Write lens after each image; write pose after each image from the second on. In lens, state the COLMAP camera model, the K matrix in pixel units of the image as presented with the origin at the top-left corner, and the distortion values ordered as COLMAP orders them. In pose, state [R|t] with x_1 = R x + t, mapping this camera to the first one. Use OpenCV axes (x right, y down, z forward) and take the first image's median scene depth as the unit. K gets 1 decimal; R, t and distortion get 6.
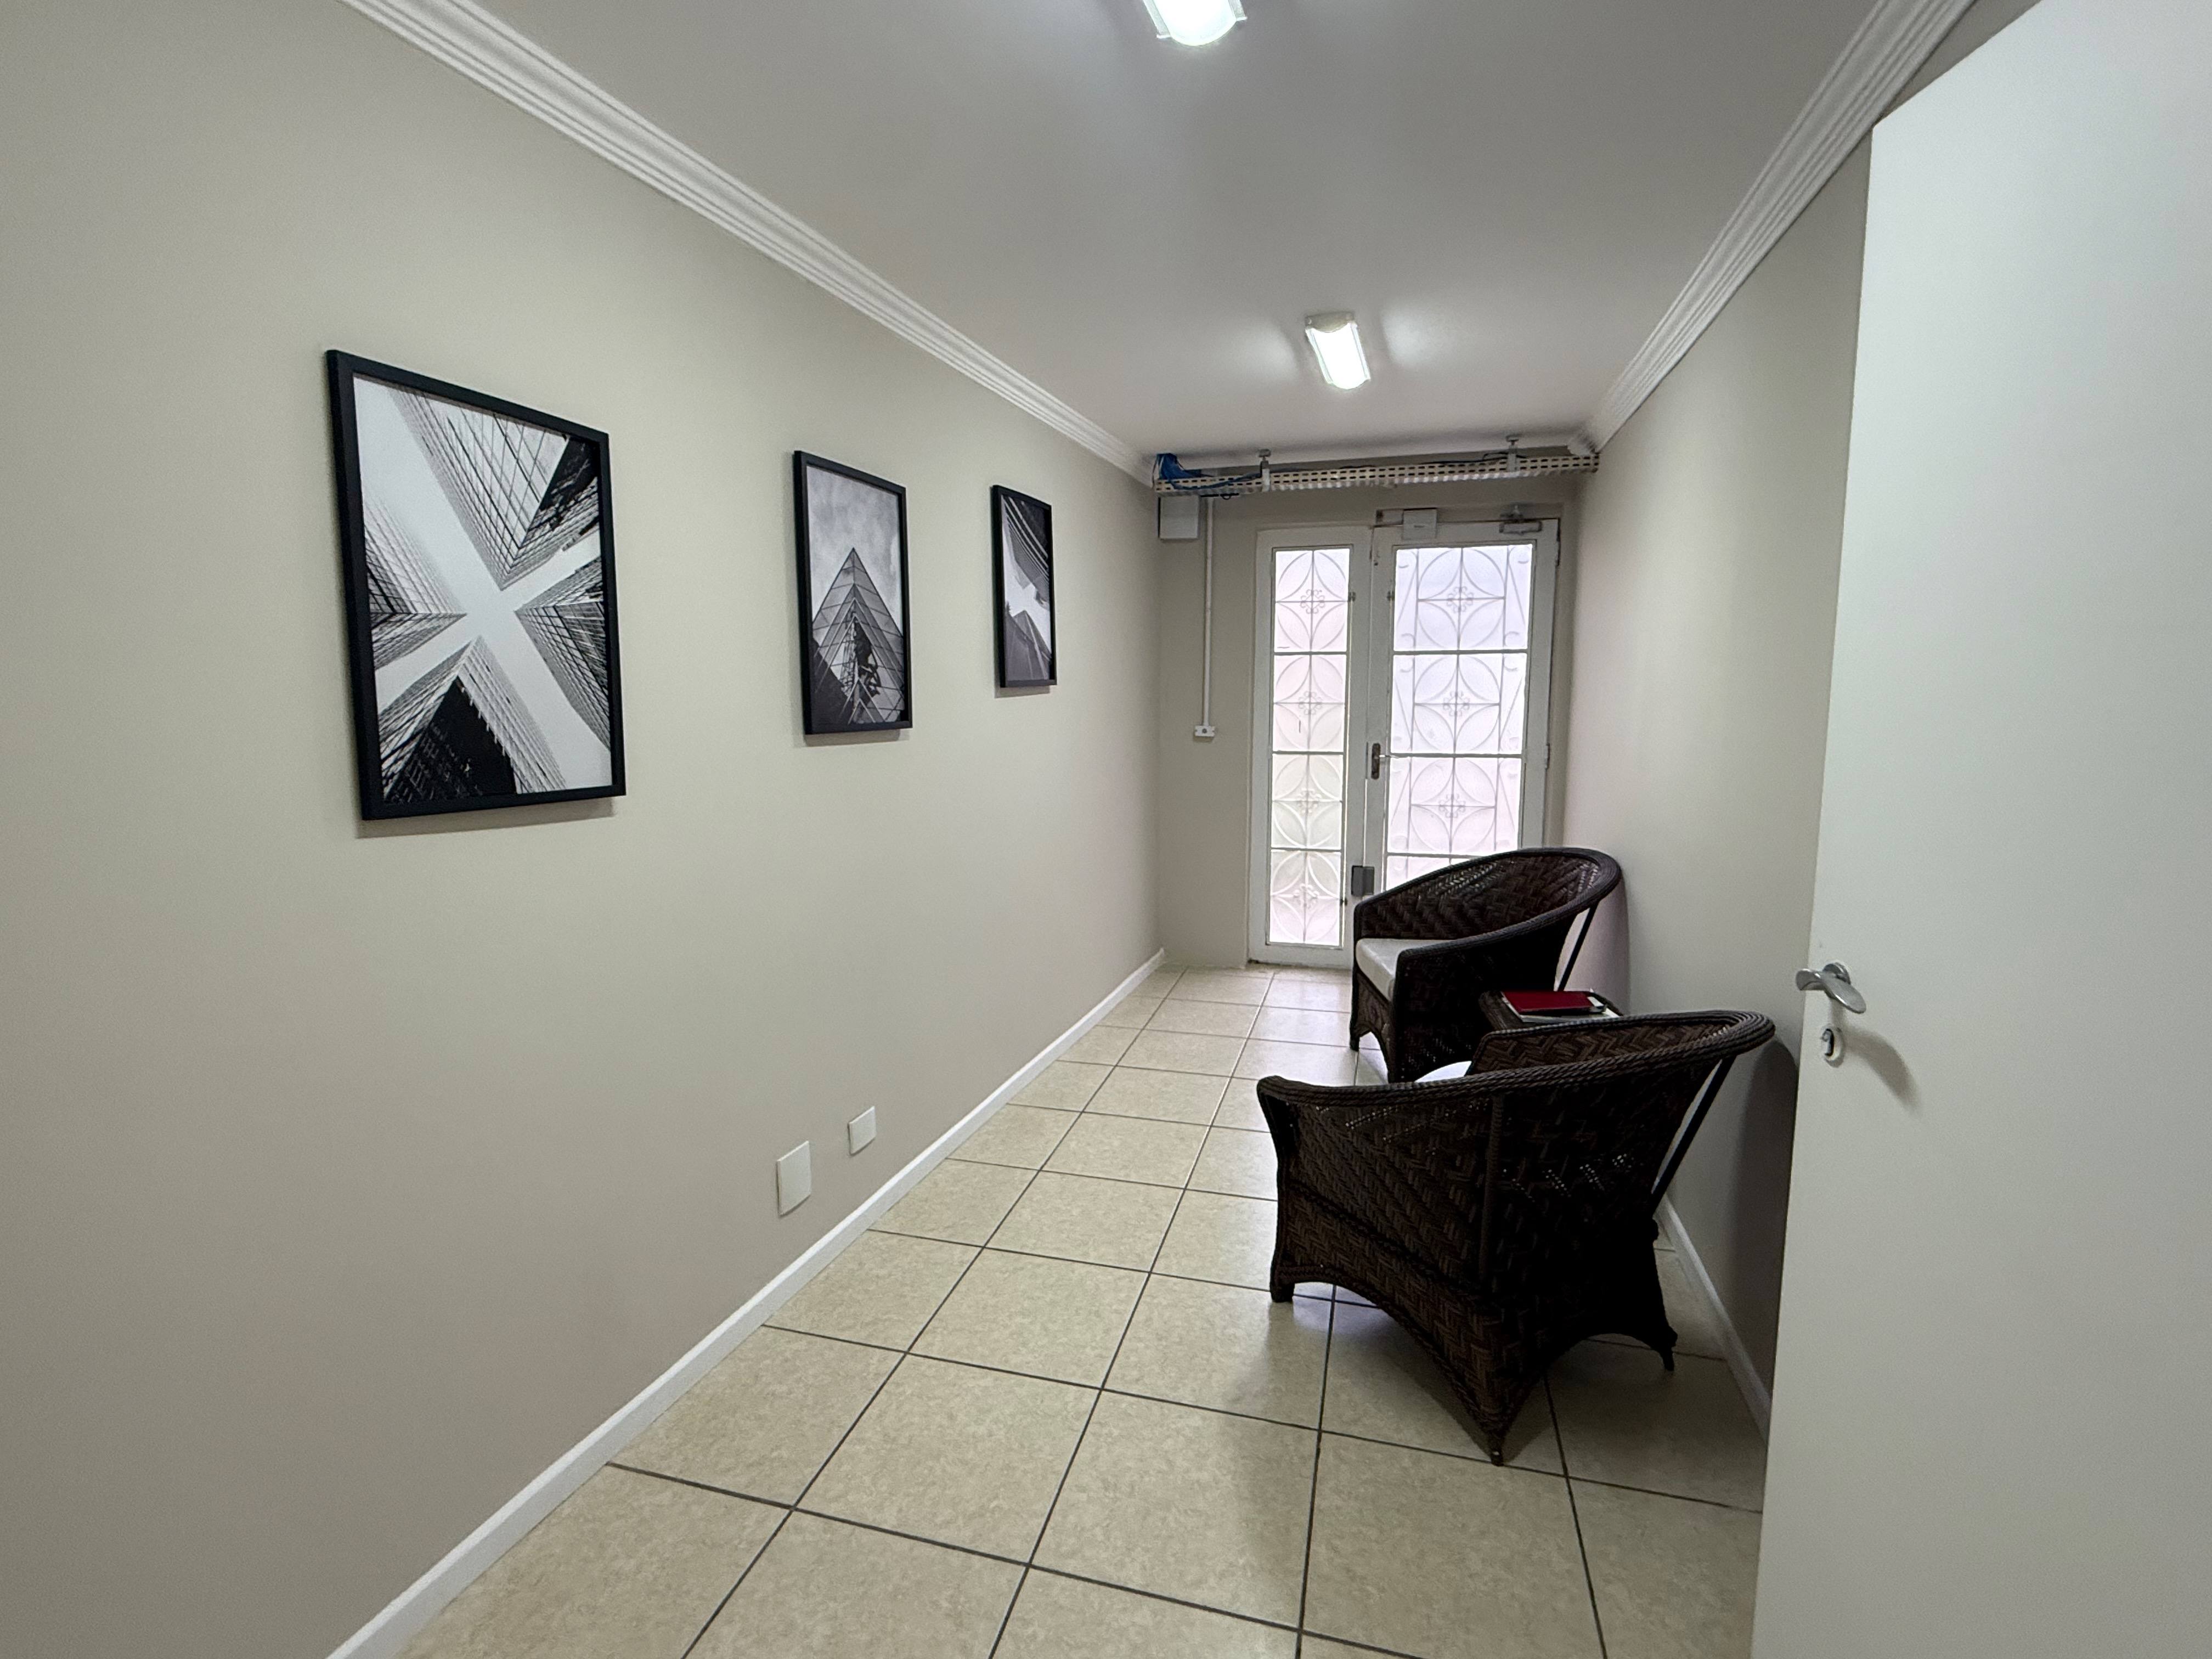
lens RADIAL K [[1046.7, 0, 1106.0], [0, 1046.7, 829.5], [0, 0, 1]] dist [-0.001734, -0.000765]
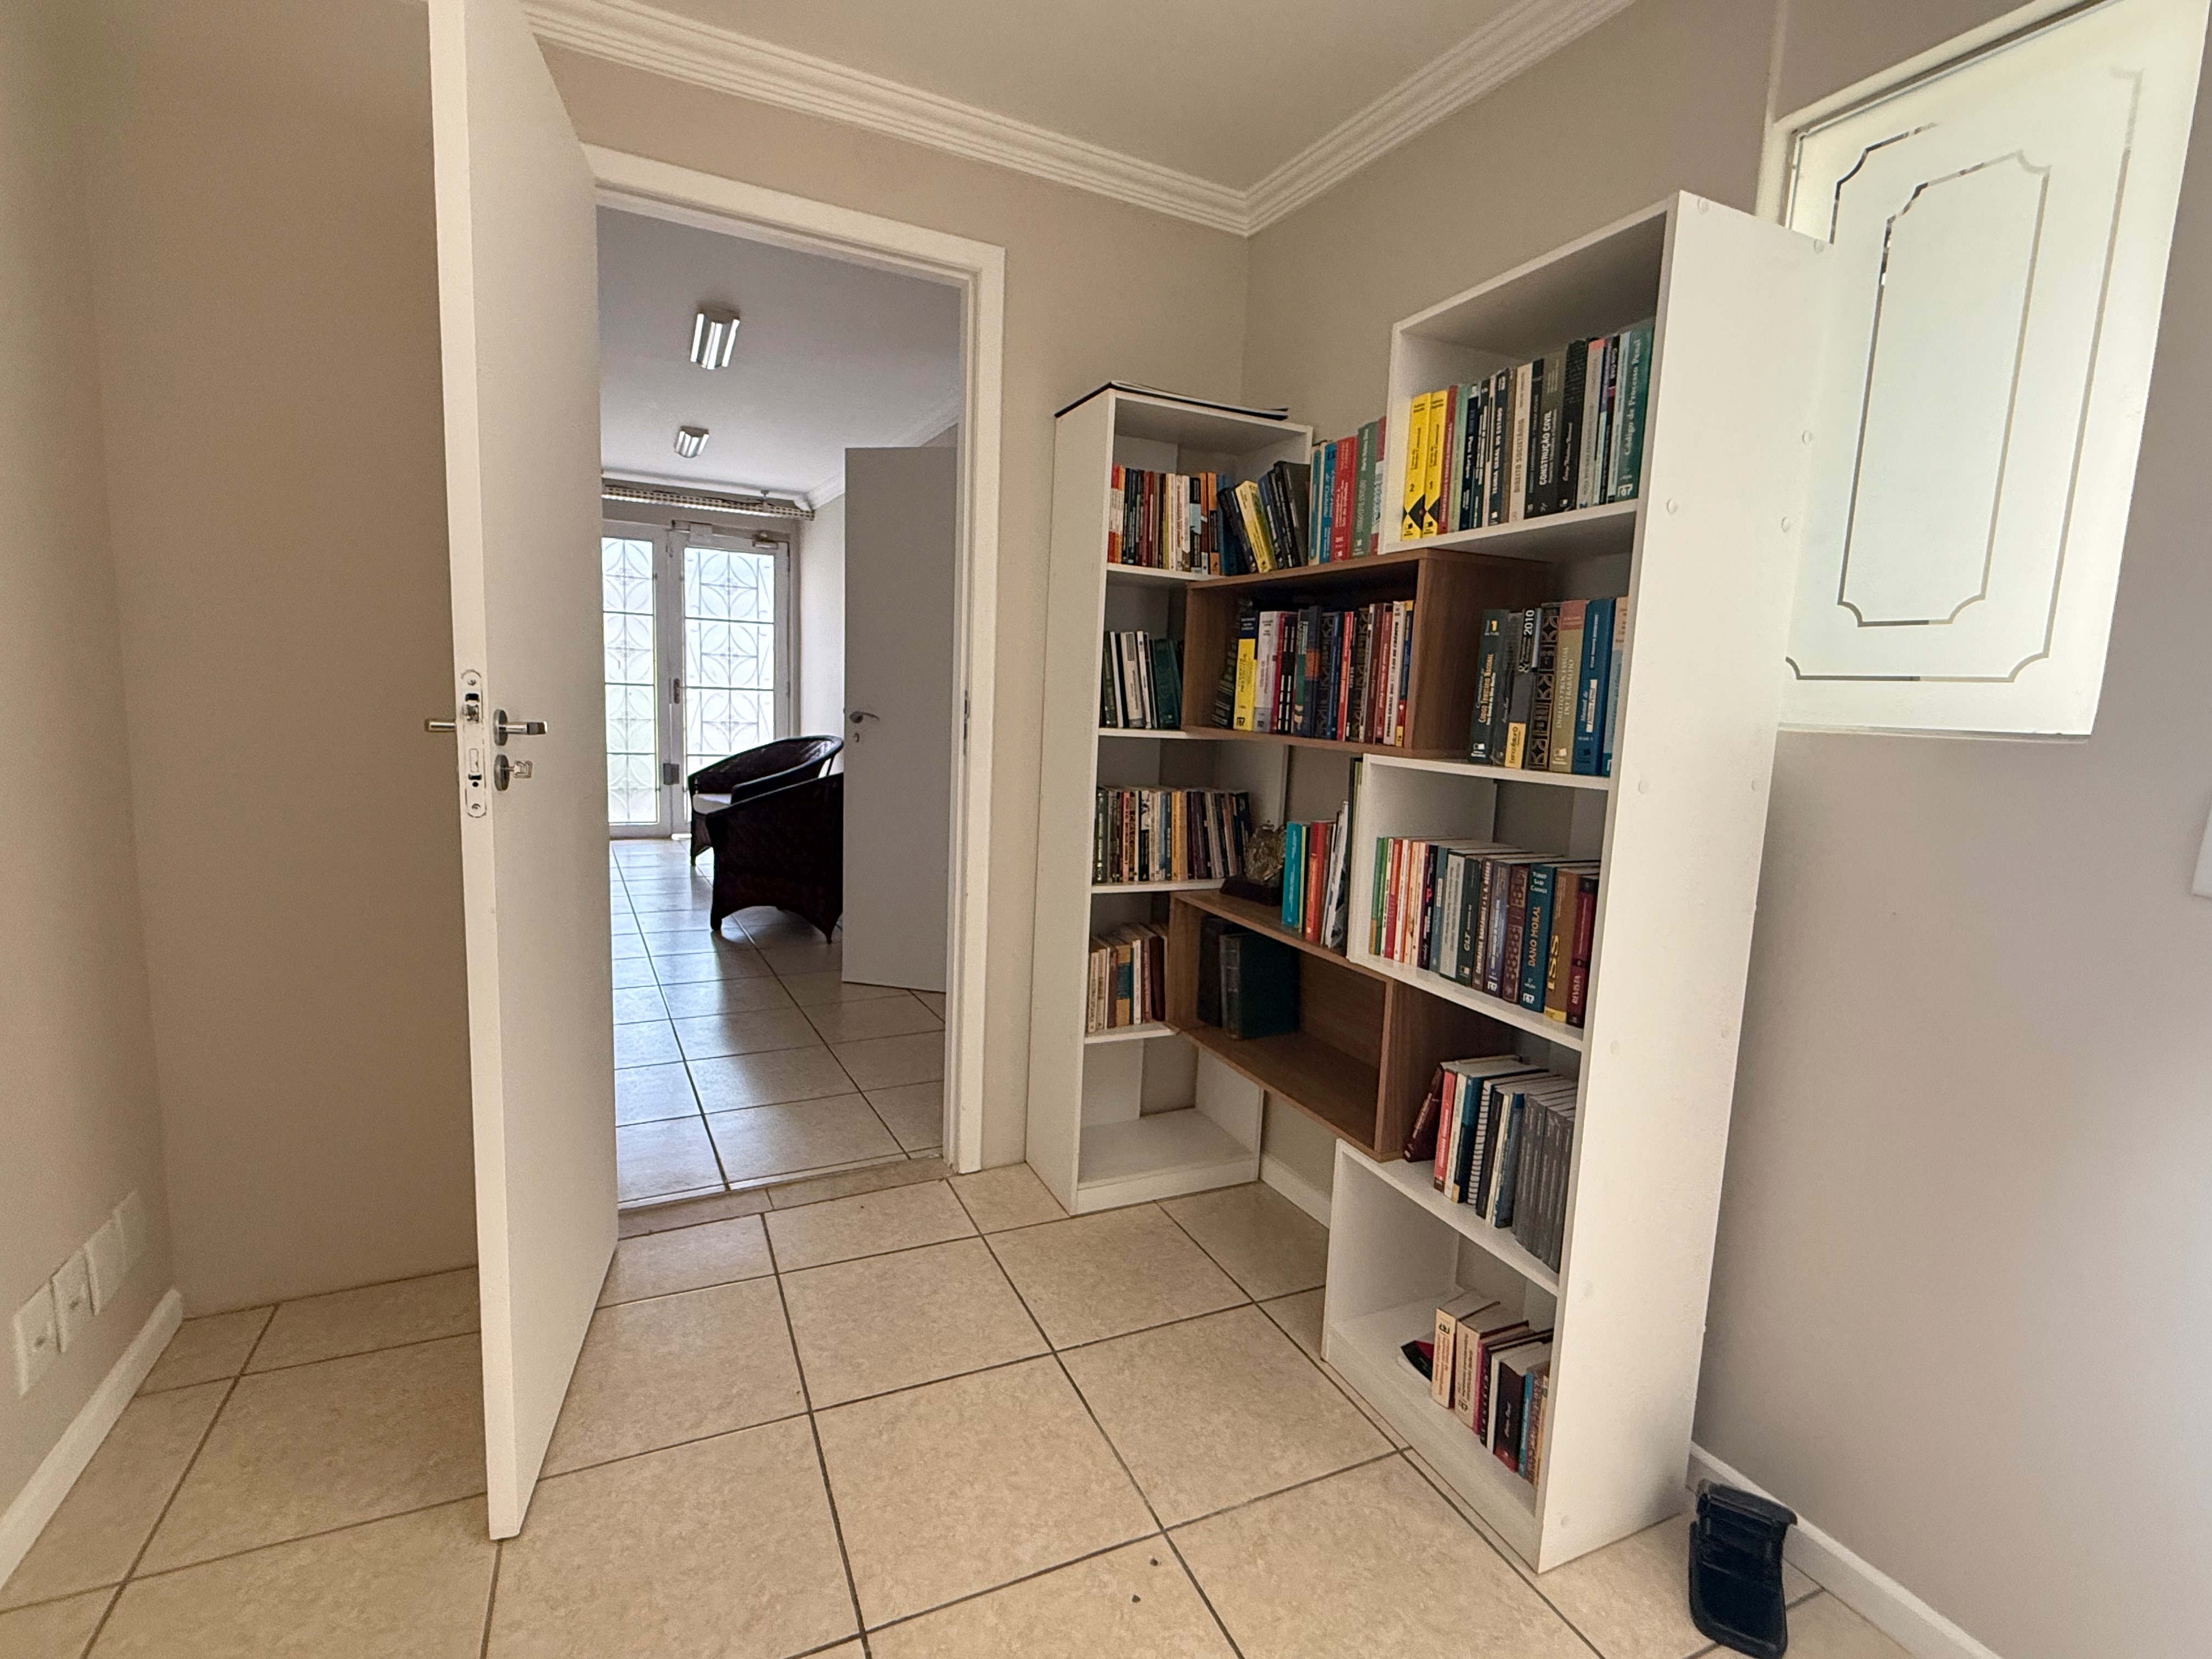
lens RADIAL K [[1046.7, 0, 1106.0], [0, 1046.7, 829.5], [0, 0, 1]] dist [-0.001734, -0.000765]
pose [[0.730738, -0.054116, 0.680509, -0.314718], [0.042113, 0.998528, 0.034185, 0.104750], [-0.681358, 0.003678, 0.731941, -0.486205]]
